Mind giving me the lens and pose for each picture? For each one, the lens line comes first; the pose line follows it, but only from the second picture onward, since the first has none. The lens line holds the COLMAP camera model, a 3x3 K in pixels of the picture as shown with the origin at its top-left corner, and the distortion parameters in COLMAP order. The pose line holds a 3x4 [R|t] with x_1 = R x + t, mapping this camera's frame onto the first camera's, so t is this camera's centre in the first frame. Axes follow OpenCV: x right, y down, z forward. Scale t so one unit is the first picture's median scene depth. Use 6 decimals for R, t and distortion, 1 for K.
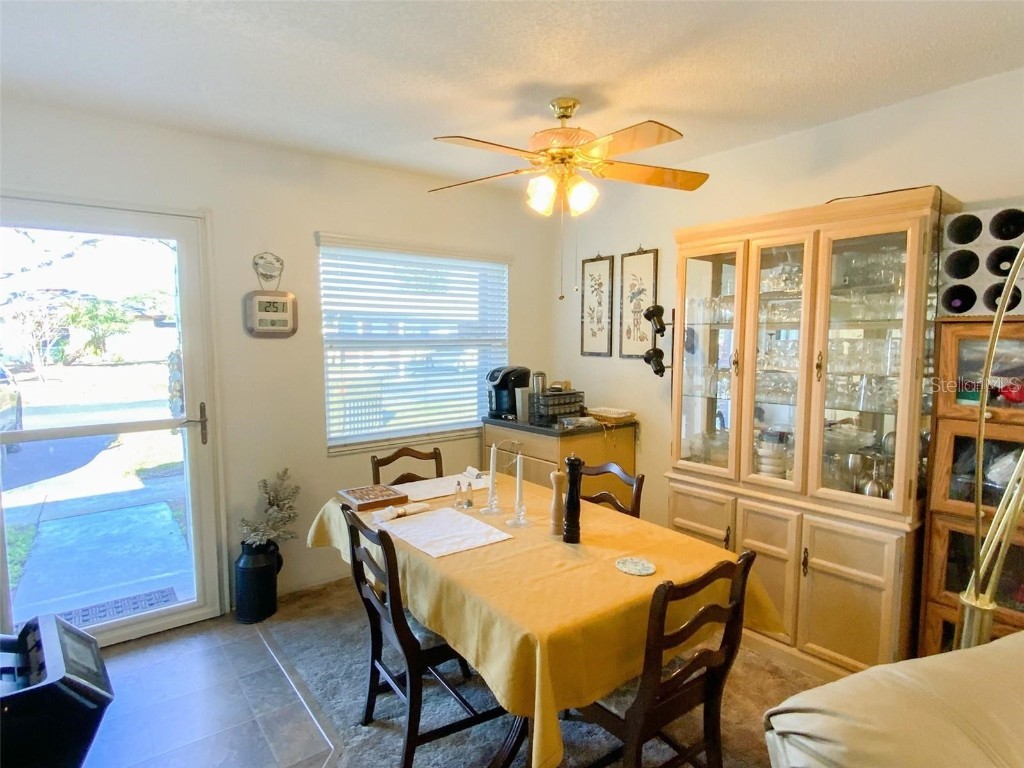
lens RADIAL K [[576.1, 0, 512.0], [0, 576.1, 384.0], [0, 0, 1]] dist [0.006480, 0.001039]
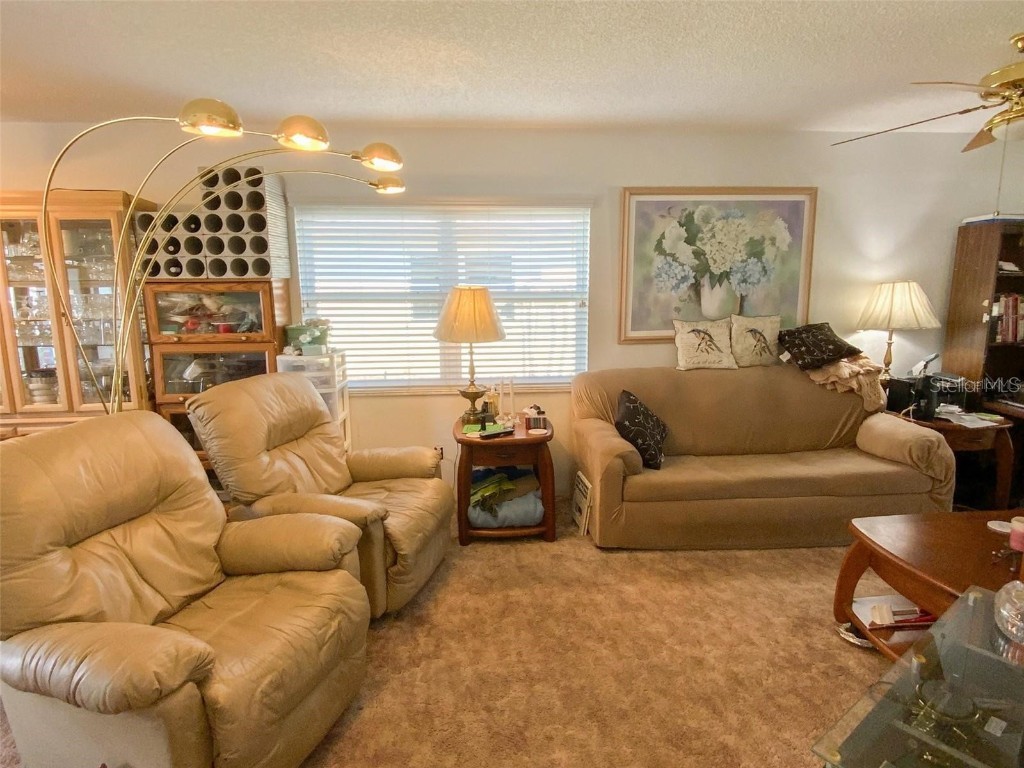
lens RADIAL K [[576.1, 0, 512.0], [0, 576.1, 384.0], [0, 0, 1]] dist [0.006480, 0.001039]
pose [[0.568793, -0.136090, 0.811143, 0.009734], [0.077155, 0.990696, 0.112112, 0.053417], [-0.818854, -0.001185, 0.574001, -0.567404]]
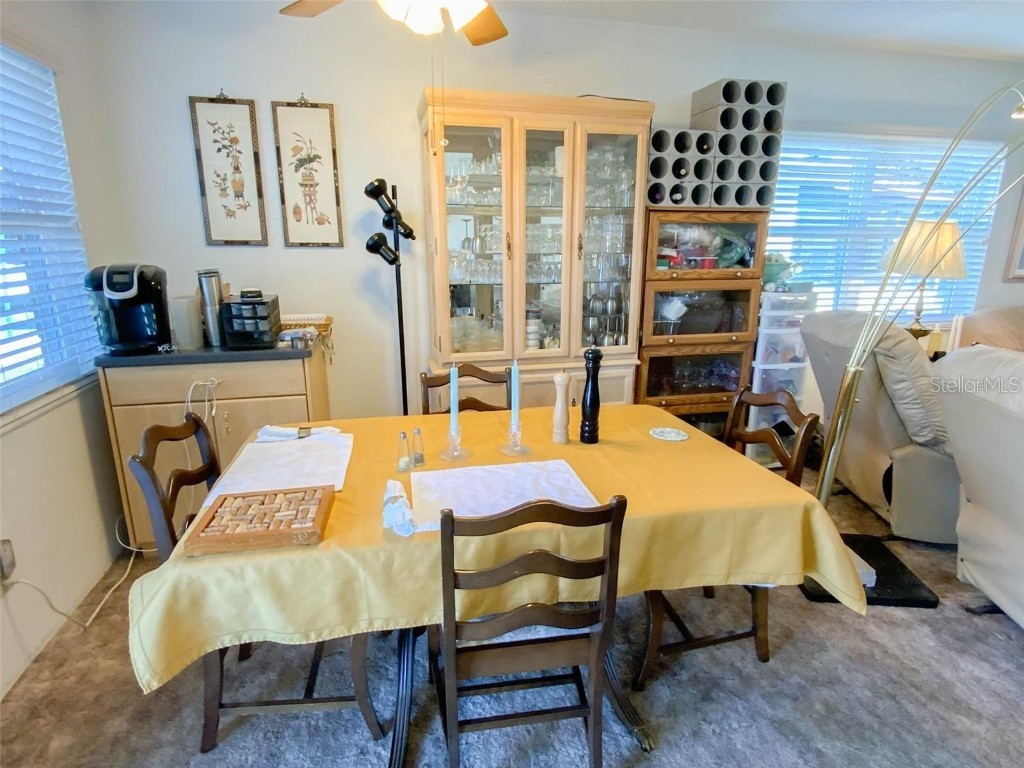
lens RADIAL K [[576.1, 0, 512.0], [0, 576.1, 384.0], [0, 0, 1]] dist [0.006480, 0.001039]
pose [[0.420220, -0.222419, 0.879742, -0.569535], [0.070077, 0.974554, 0.212917, -0.014479], [-0.904712, -0.027822, 0.425113, 0.567545]]
